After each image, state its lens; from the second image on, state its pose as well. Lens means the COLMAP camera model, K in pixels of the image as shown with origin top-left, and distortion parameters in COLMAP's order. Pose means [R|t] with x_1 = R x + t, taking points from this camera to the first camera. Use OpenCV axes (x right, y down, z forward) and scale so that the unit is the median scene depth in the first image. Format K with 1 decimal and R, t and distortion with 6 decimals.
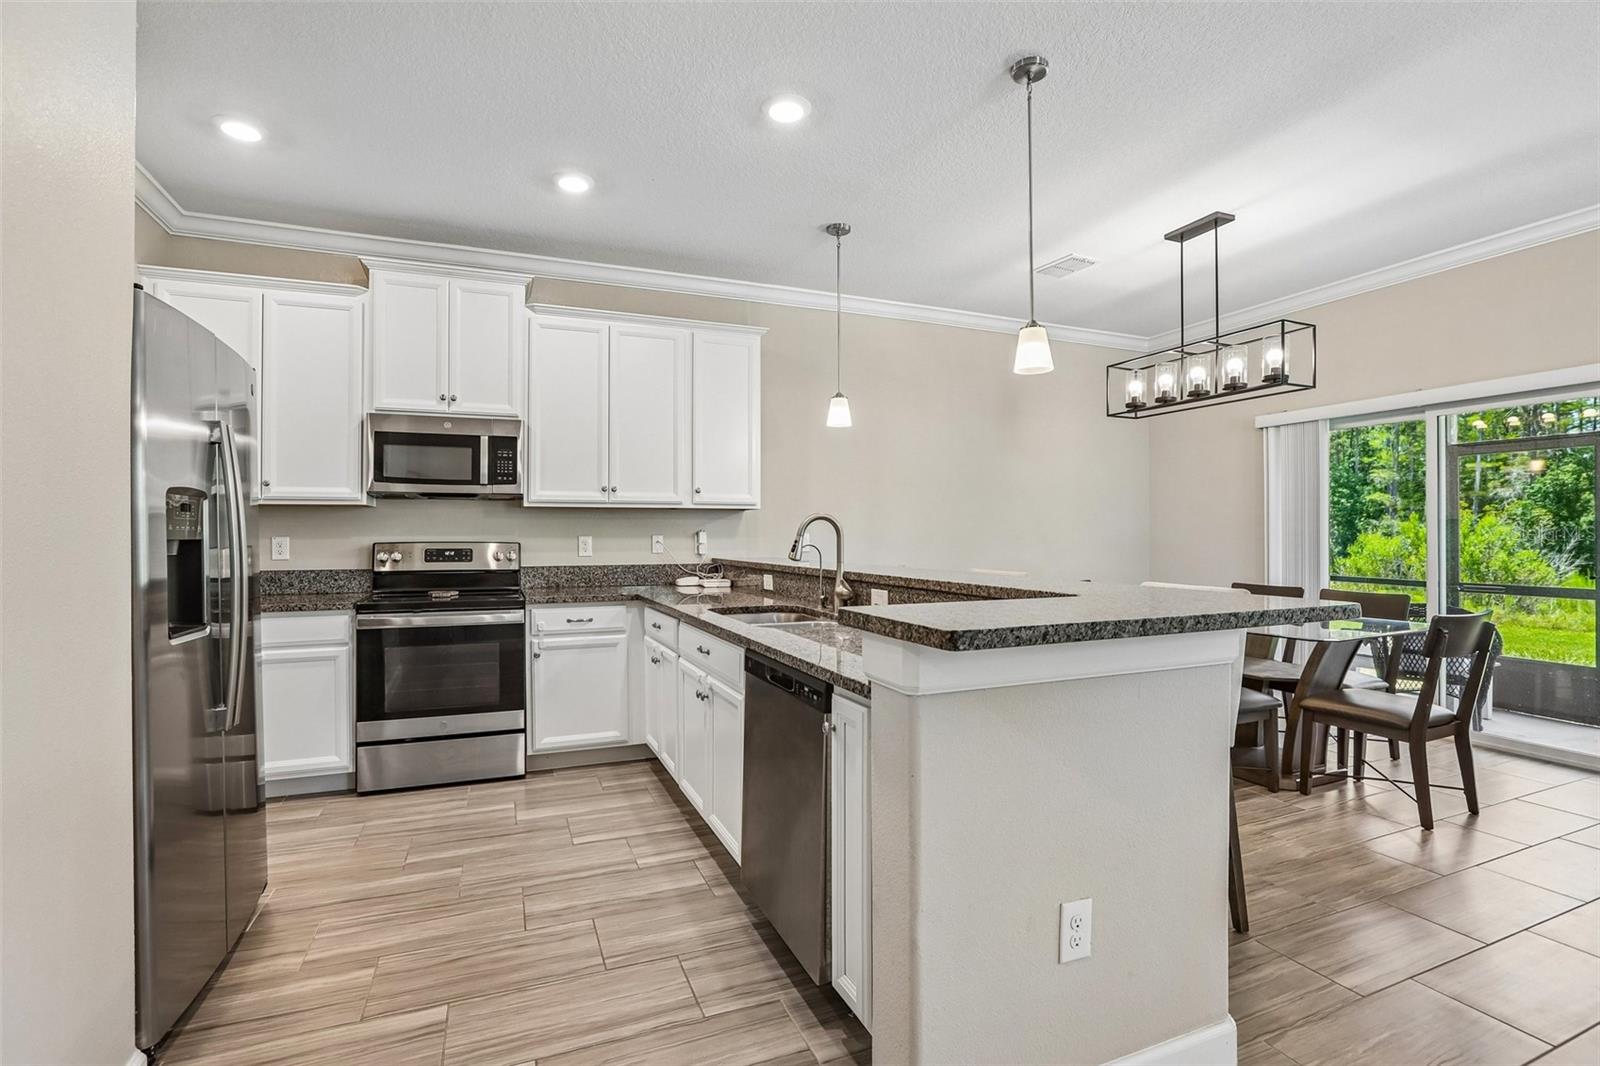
lens RADIAL K [[732.4, 0, 785.4], [0, 732.4, 541.5], [0, 0, 1]] dist [-0.048778, 0.001845]
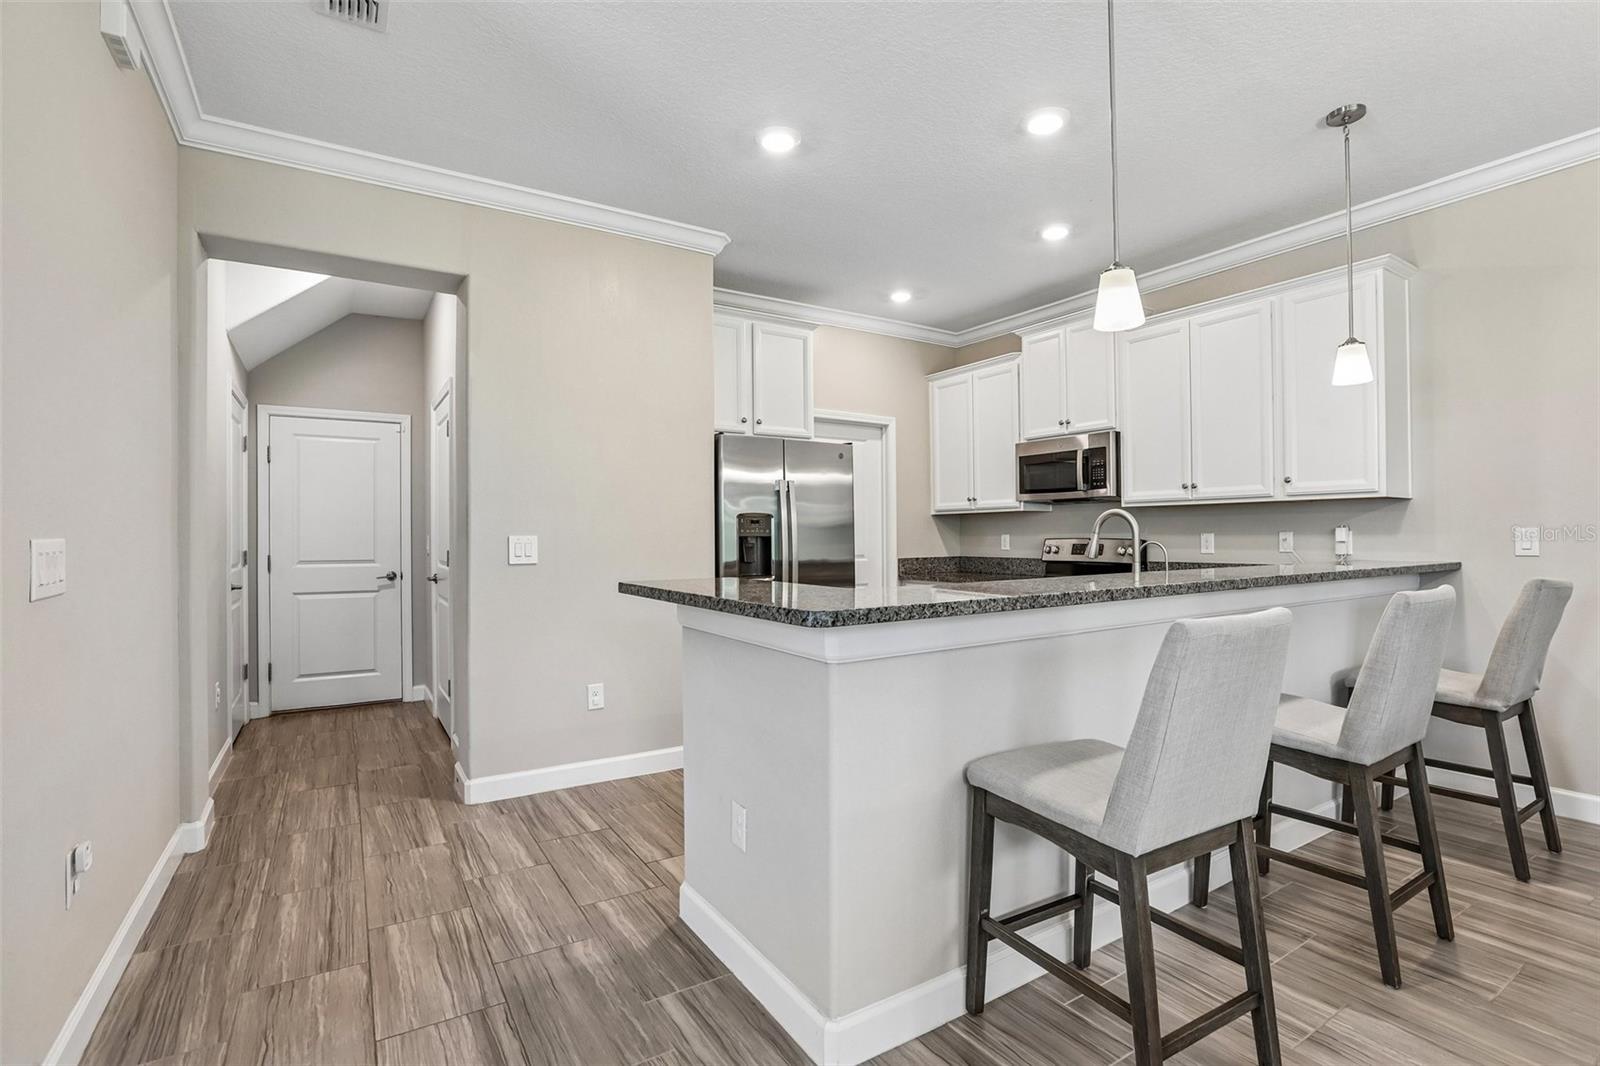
lens RADIAL K [[732.4, 0, 776.6], [0, 732.4, 538.5], [0, 0, 1]] dist [-0.048778, 0.001845]
pose [[0.142388, 0.009111, -0.989769, 0.694201], [-0.002583, 0.999958, 0.008833, -0.008381], [0.989807, 0.001299, 0.142406, 0.328953]]
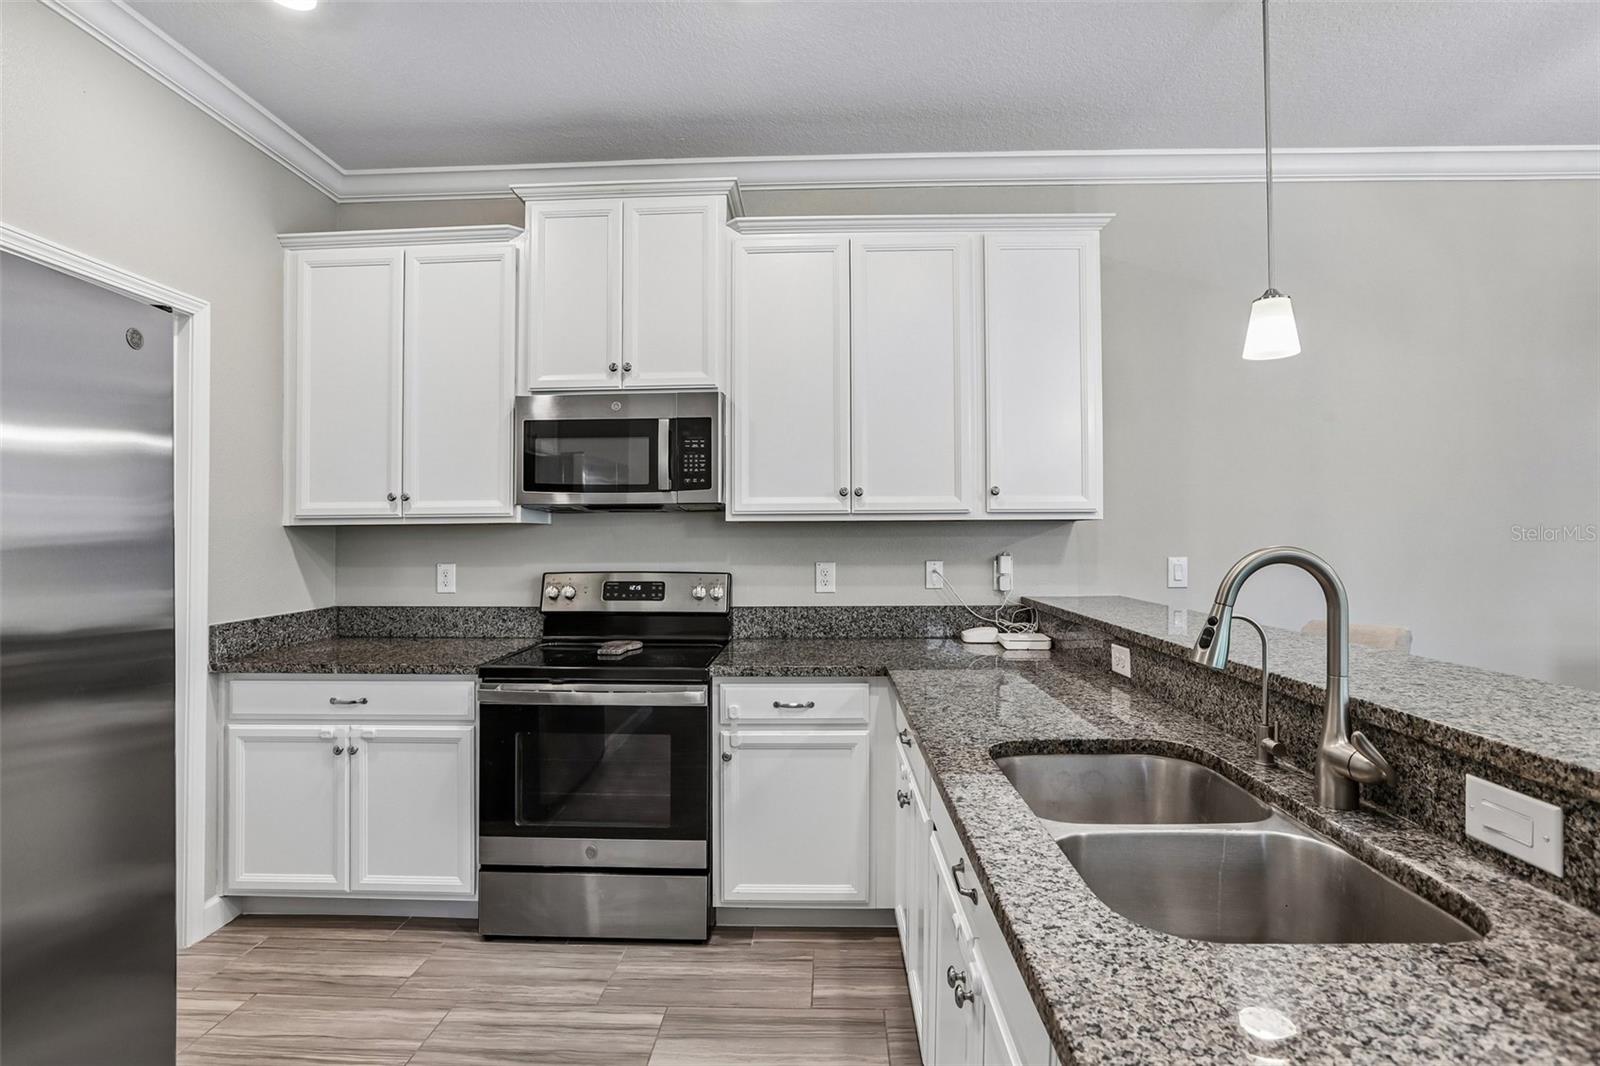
lens RADIAL K [[732.4, 0, 801.4], [0, 732.4, 535.5], [0, 0, 1]] dist [-0.048778, 0.001845]
pose [[0.913598, -0.002980, -0.406608, -0.021654], [-0.000875, 0.999956, -0.009294, -0.030059], [0.406618, 0.008847, 0.913555, 0.426512]]
